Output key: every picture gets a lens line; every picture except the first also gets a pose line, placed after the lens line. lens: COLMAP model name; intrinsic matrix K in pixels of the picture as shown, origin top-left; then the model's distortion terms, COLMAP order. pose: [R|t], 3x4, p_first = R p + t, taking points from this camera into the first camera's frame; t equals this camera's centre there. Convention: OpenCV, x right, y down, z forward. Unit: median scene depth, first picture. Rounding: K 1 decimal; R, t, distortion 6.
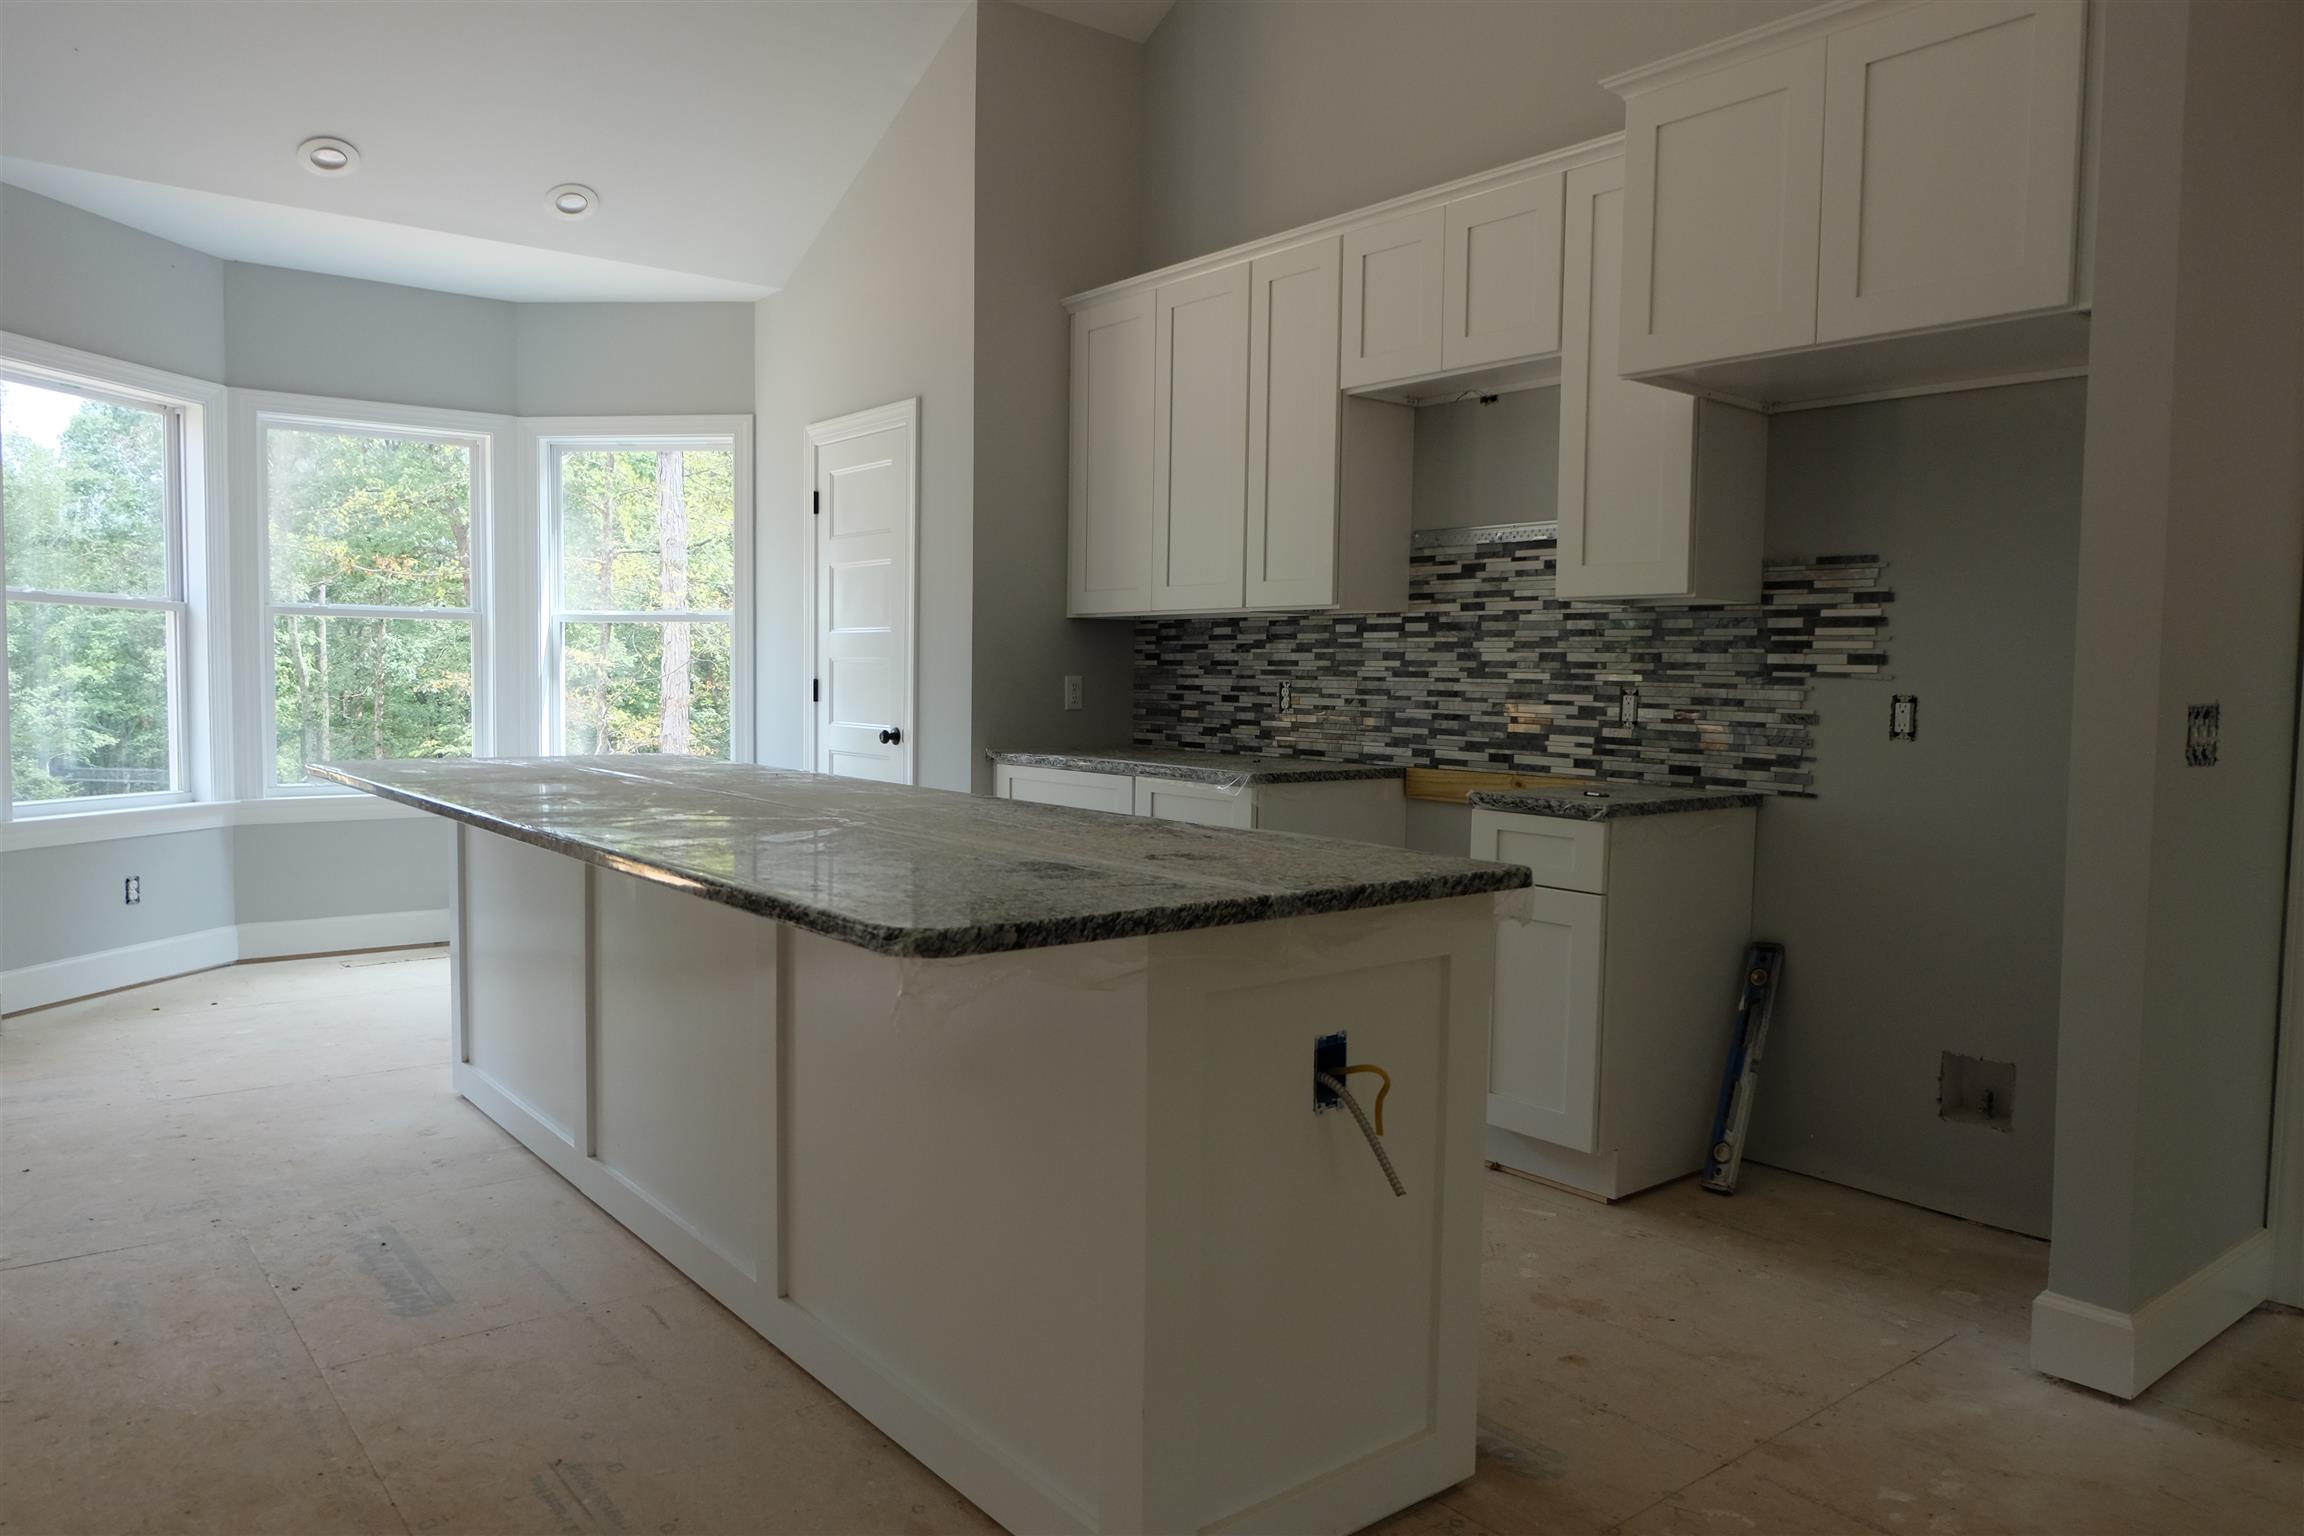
lens RADIAL K [[1570.5, 0, 1154.6], [0, 1570.5, 774.9], [0, 0, 1]] dist [-0.060172, 0.043797]
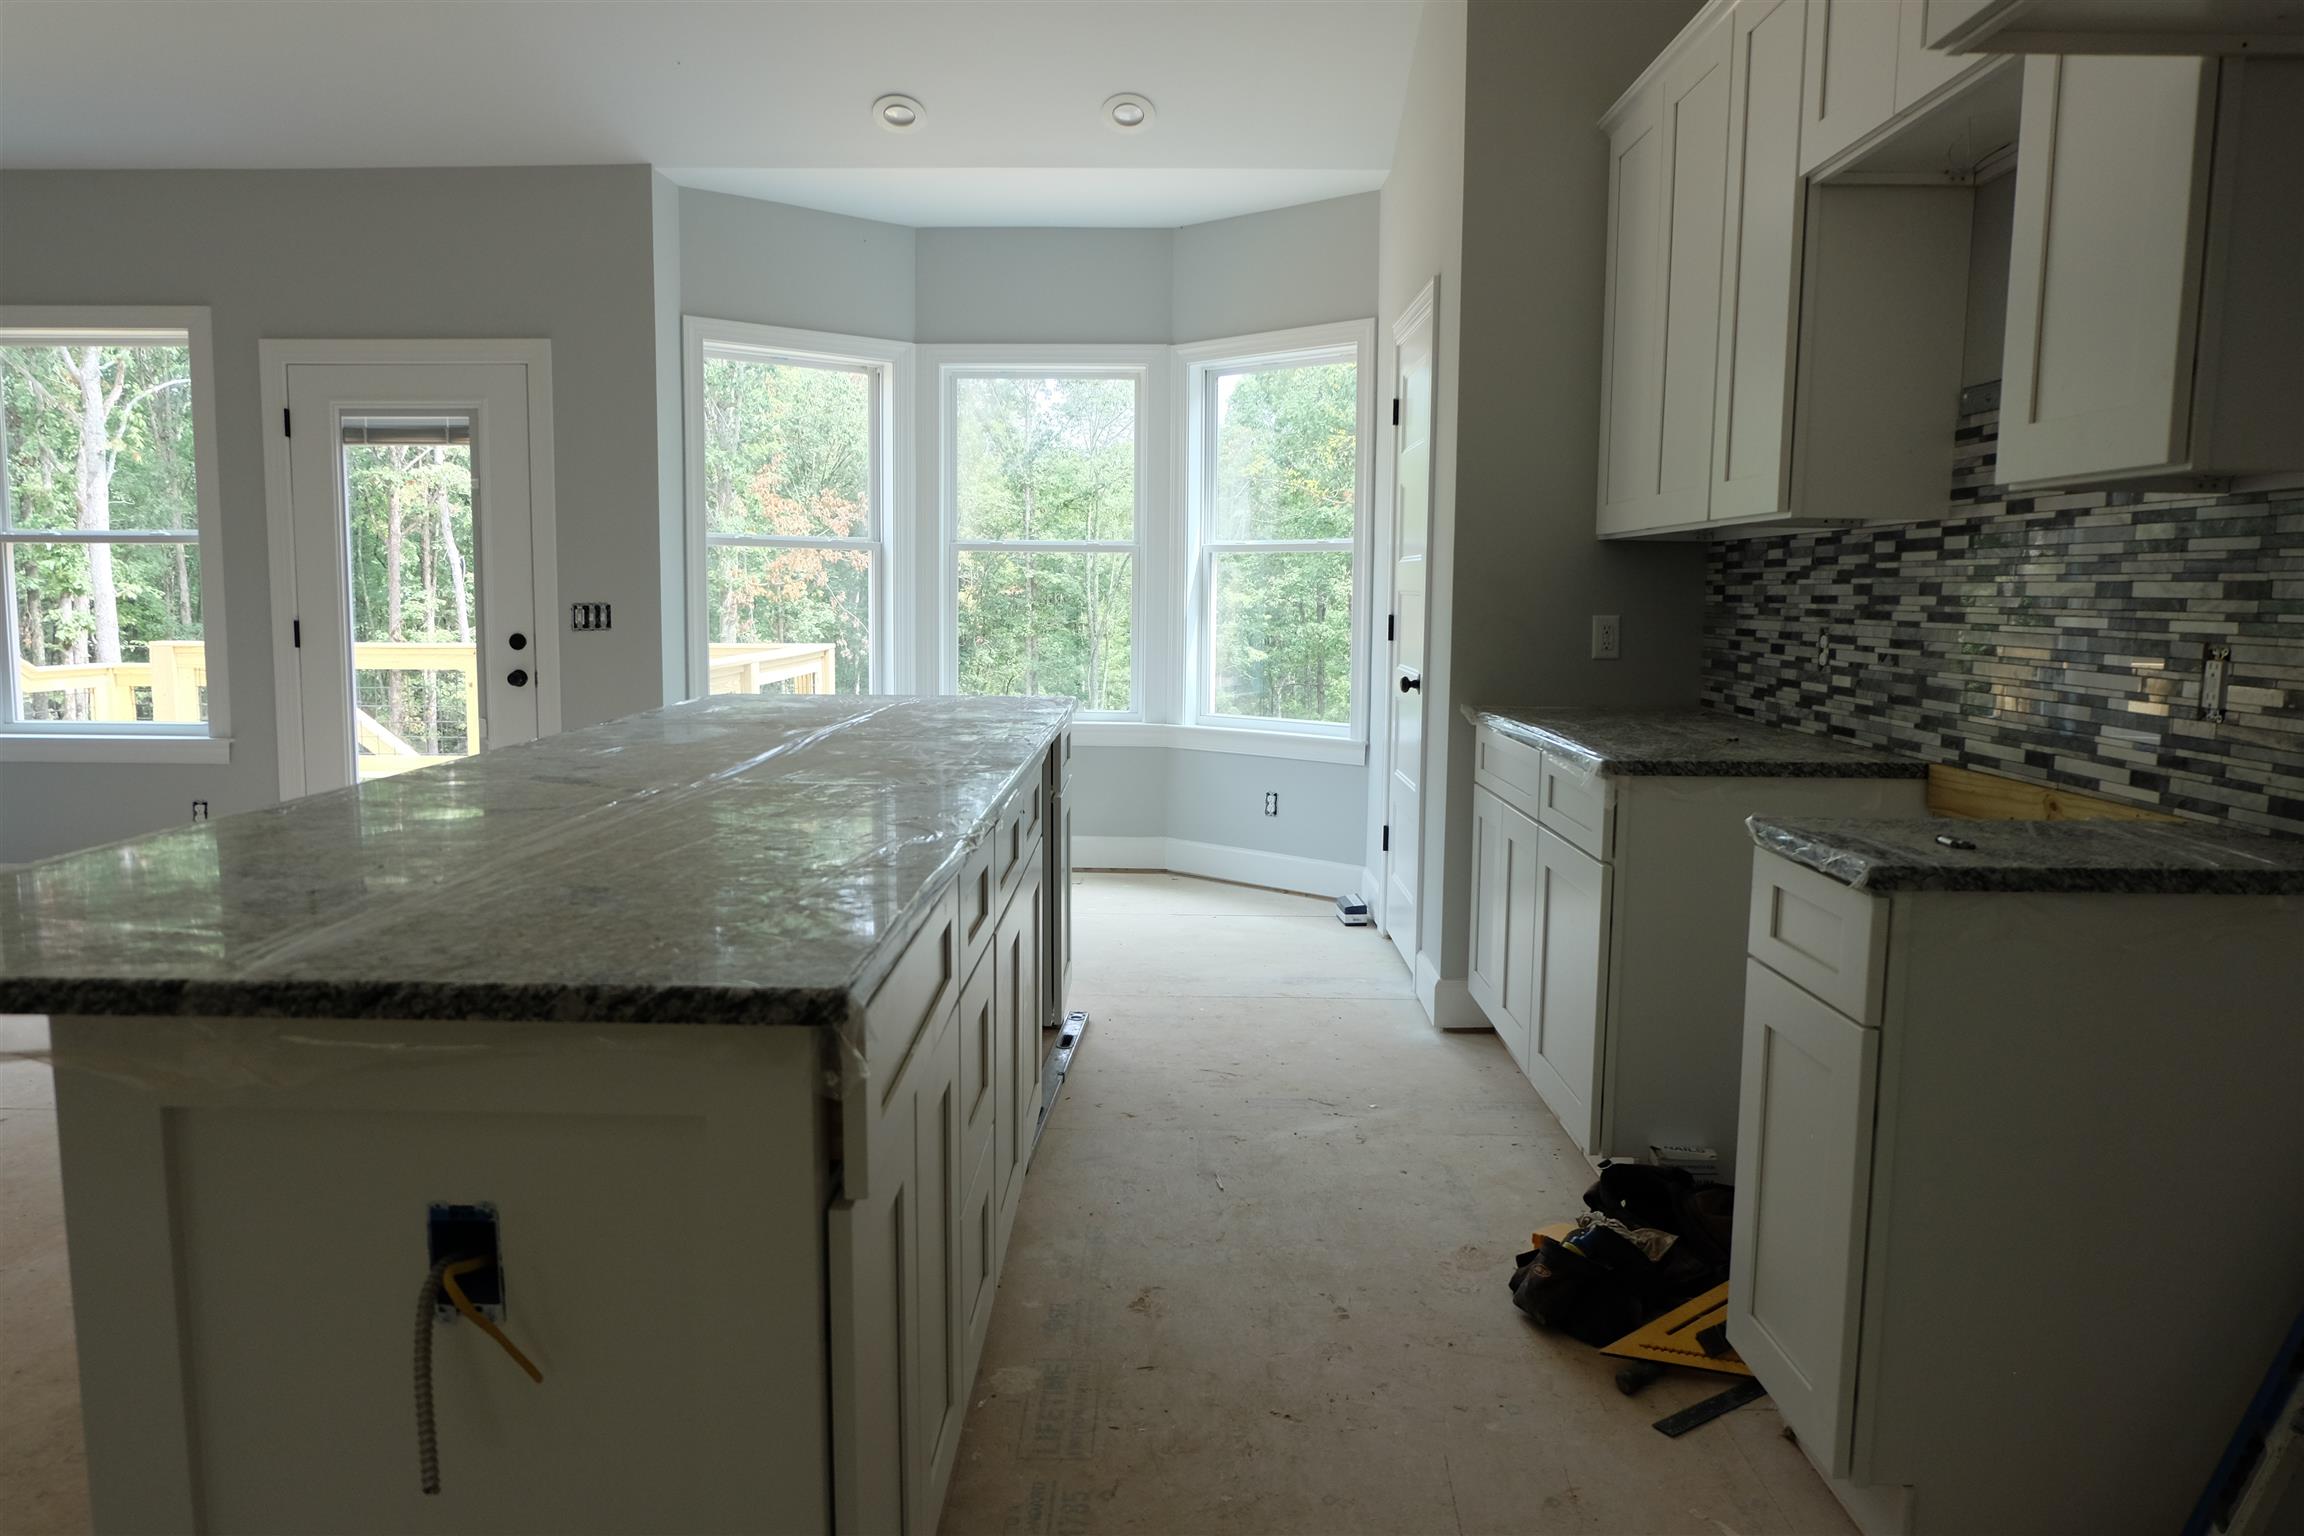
lens RADIAL K [[1570.5, 0, 1134.2], [0, 1570.5, 772.3], [0, 0, 1]] dist [-0.060172, 0.043797]
pose [[0.770358, 0.068144, -0.633960, 0.328711], [-0.040622, 0.997498, 0.057858, -0.025916], [0.636316, -0.018819, 0.771199, 0.323221]]
